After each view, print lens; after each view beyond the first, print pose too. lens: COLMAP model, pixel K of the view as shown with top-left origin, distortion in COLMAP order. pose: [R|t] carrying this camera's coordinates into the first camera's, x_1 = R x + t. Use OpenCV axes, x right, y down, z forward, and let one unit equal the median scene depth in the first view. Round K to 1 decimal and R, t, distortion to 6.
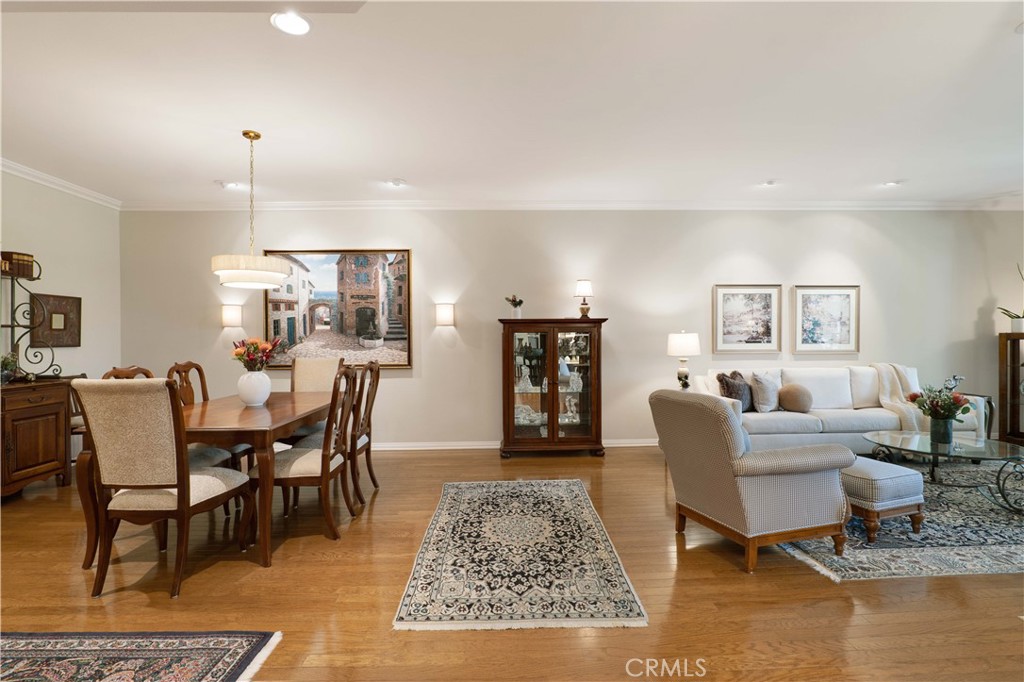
lens RADIAL K [[482.7, 0, 511.5], [0, 482.7, 342.1], [0, 0, 1]] dist [-0.026998, 0.008797]
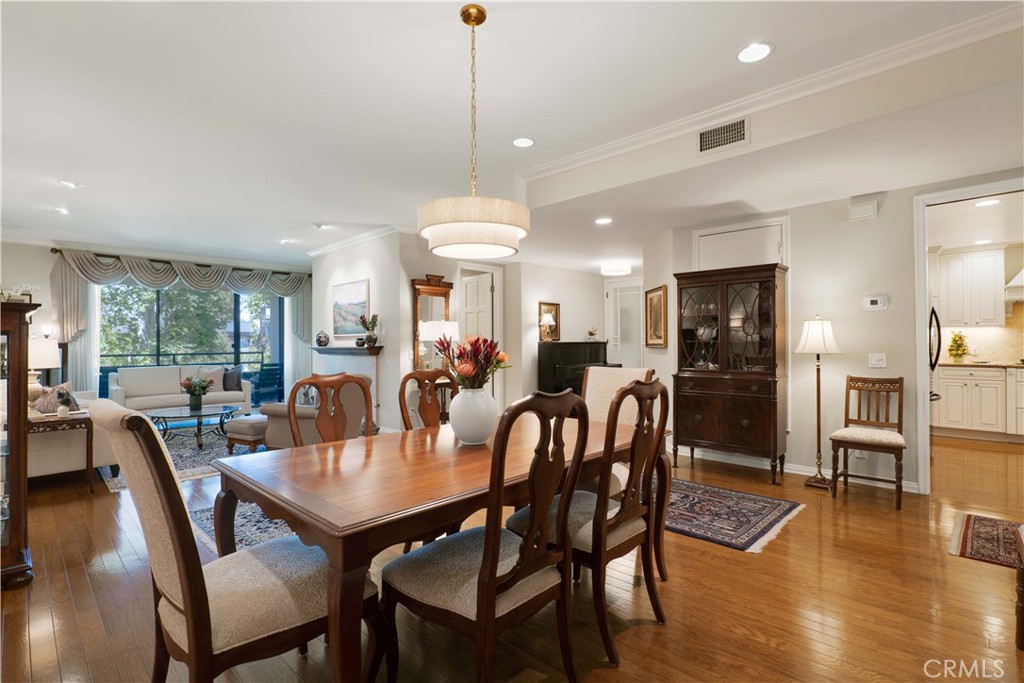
lens RADIAL K [[477.9, 0, 510.3], [0, 477.9, 340.8], [0, 0, 1]] dist [-0.022293, 0.000855]
pose [[-0.702543, 0.013913, 0.711505, -0.660989], [0.015283, 0.999873, -0.004461, -0.000752], [-0.711477, 0.007740, -0.702667, 0.914011]]
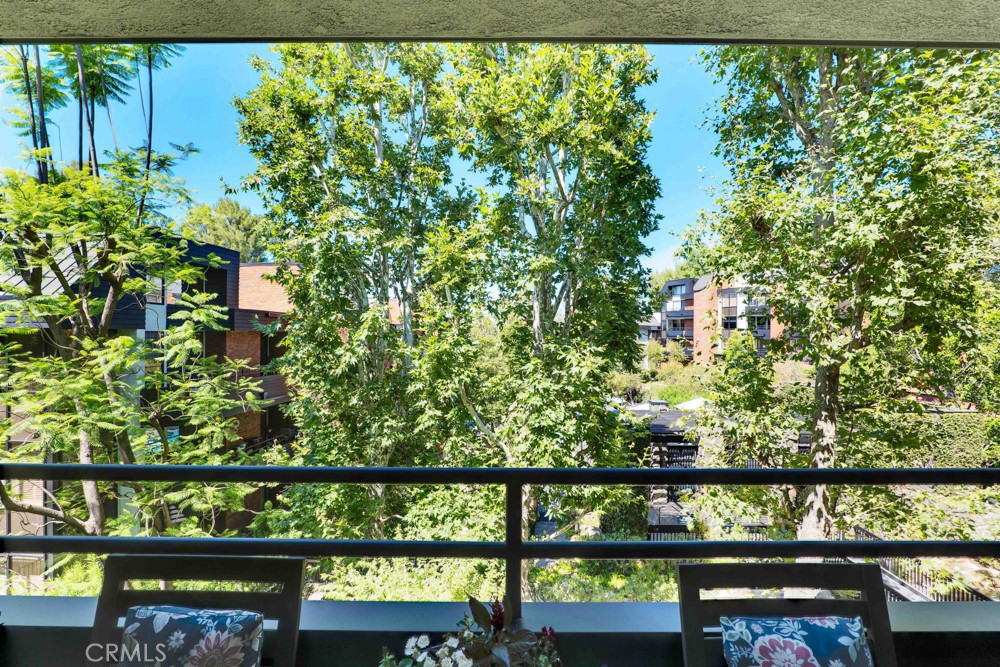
lens RADIAL K [[469.4, 0, 498.3], [0, 469.4, 329.9], [0, 0, 1]] dist [-0.024949, 0.000340]
pose [[0.025495, 0.019107, 0.999492, 1.358826], [-0.000896, 0.999817, -0.019090, -0.055954], [-0.999675, -0.000409, 0.025508, 0.546482]]
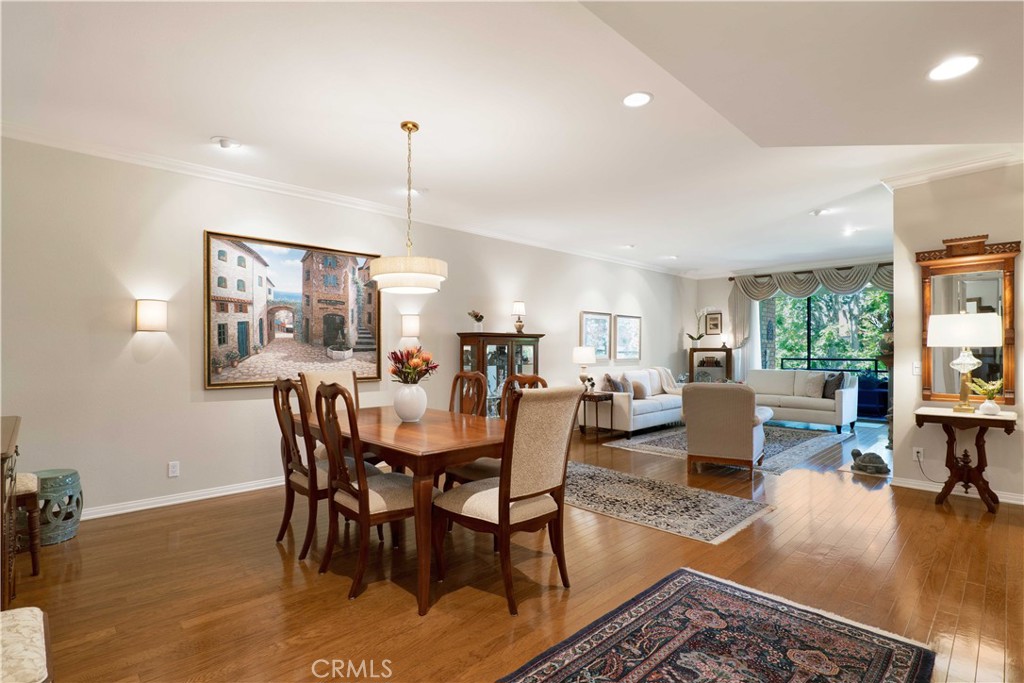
lens RADIAL K [[487.7, 0, 510.3], [0, 487.7, 351.4], [0, 0, 1]] dist [-0.022492, -0.000081]
pose [[0.739984, 0.003325, 0.672616, -0.666287], [0.000370, 0.999986, -0.005349, 0.001548], [-0.672624, 0.004207, 0.739972, 0.118339]]
